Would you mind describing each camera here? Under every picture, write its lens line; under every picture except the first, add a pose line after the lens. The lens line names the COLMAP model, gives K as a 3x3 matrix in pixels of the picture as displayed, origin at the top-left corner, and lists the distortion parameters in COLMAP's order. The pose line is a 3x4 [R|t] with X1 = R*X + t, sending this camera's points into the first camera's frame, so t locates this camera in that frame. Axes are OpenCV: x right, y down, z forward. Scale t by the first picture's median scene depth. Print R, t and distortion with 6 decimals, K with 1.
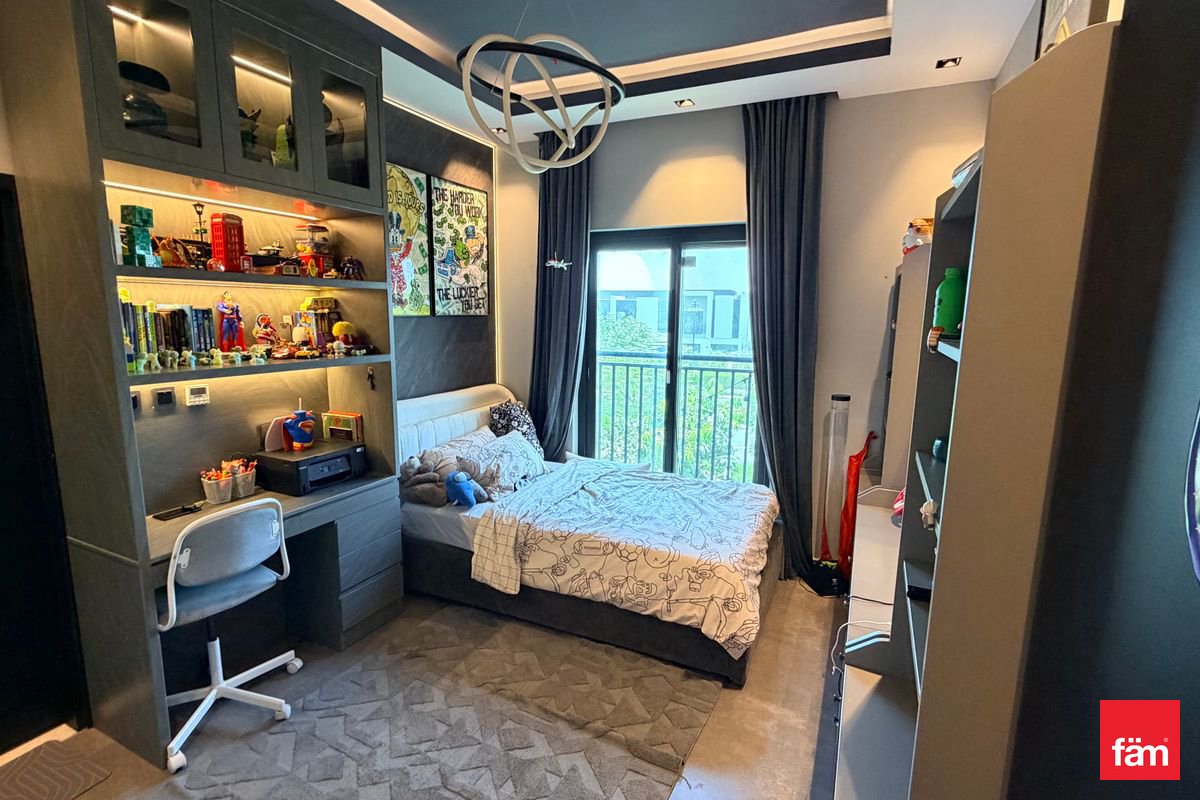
lens RADIAL K [[565.0, 0, 596.9], [0, 565.0, 400.8], [0, 0, 1]] dist [-0.001921, 0.000177]
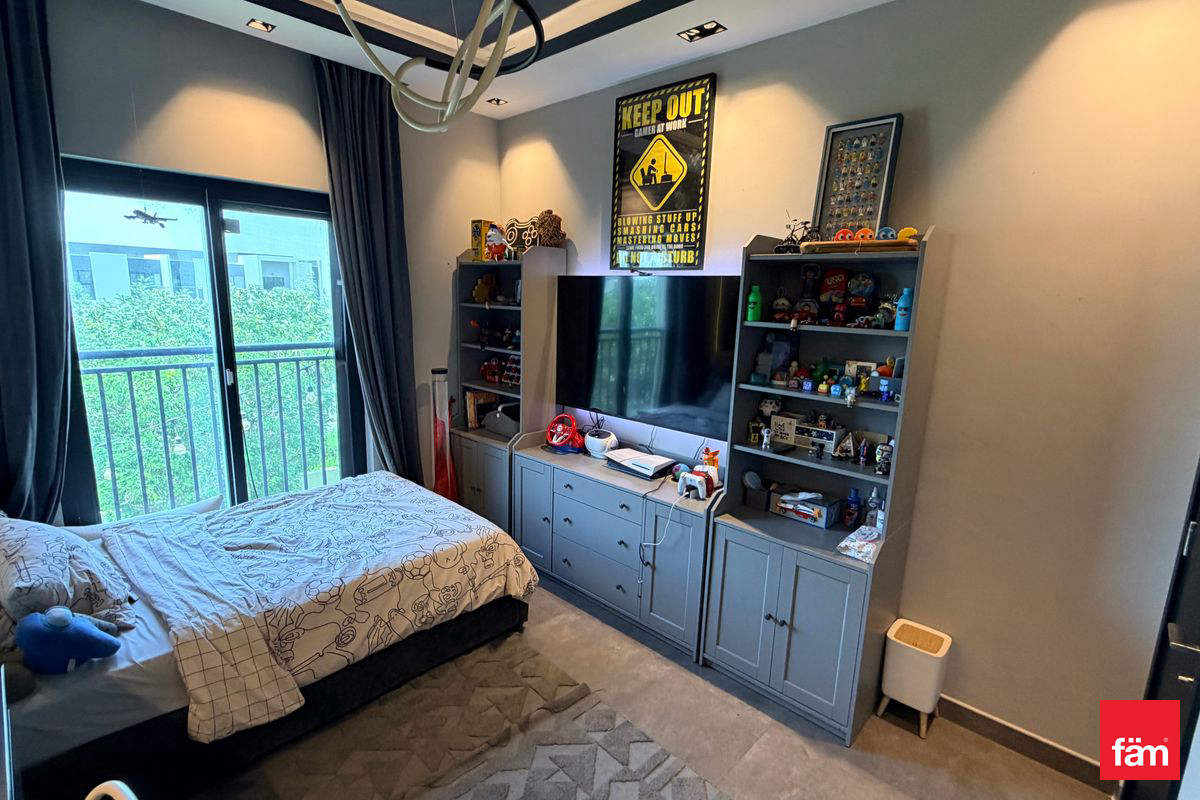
lens RADIAL K [[565.0, 0, 601.1], [0, 565.0, 398.0], [0, 0, 1]] dist [-0.001921, 0.000177]
pose [[0.304814, -0.176629, 0.935890, -0.483347], [0.122894, 0.981732, 0.145255, -0.069582], [-0.944450, 0.070739, 0.320953, 0.309906]]
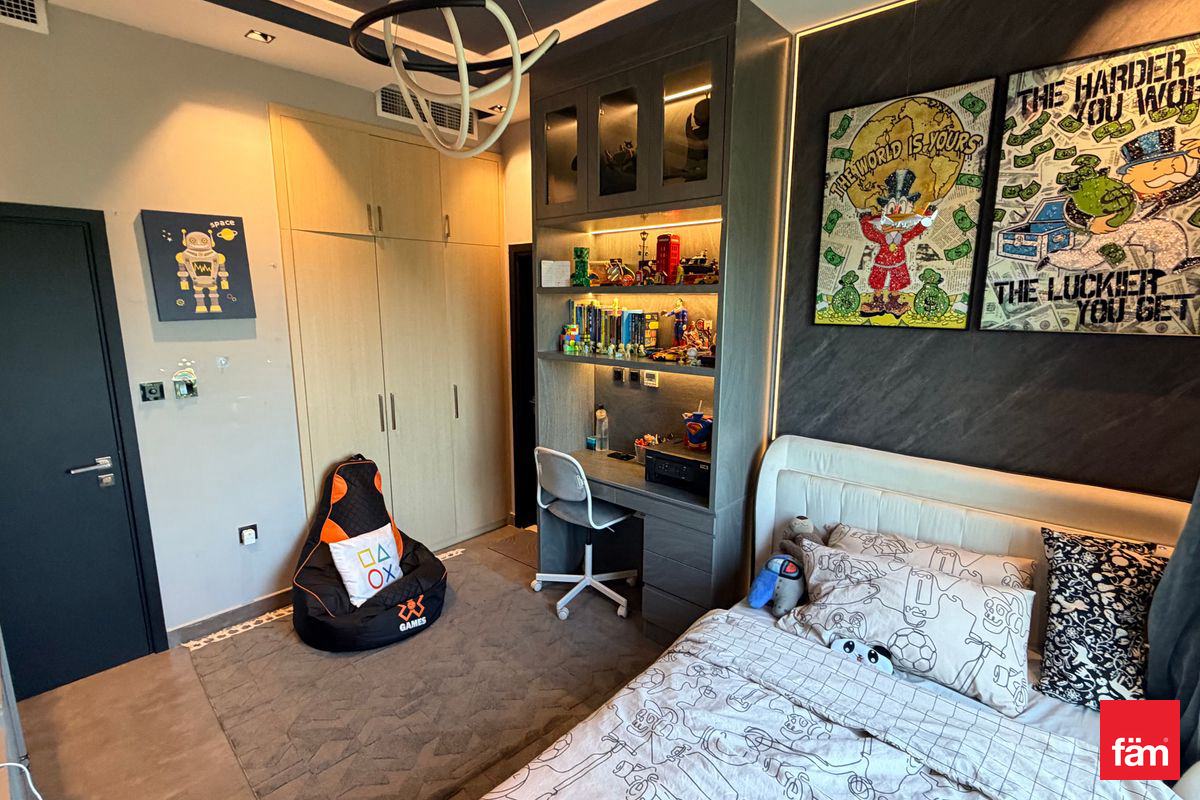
lens RADIAL K [[565.0, 0, 599.3], [0, 565.0, 402.0], [0, 0, 1]] dist [-0.001921, 0.000177]
pose [[-0.281145, 0.164332, -0.945491, 0.386115], [-0.155262, 0.964461, 0.213797, -0.149180], [0.947022, 0.206906, -0.245639, 0.827444]]
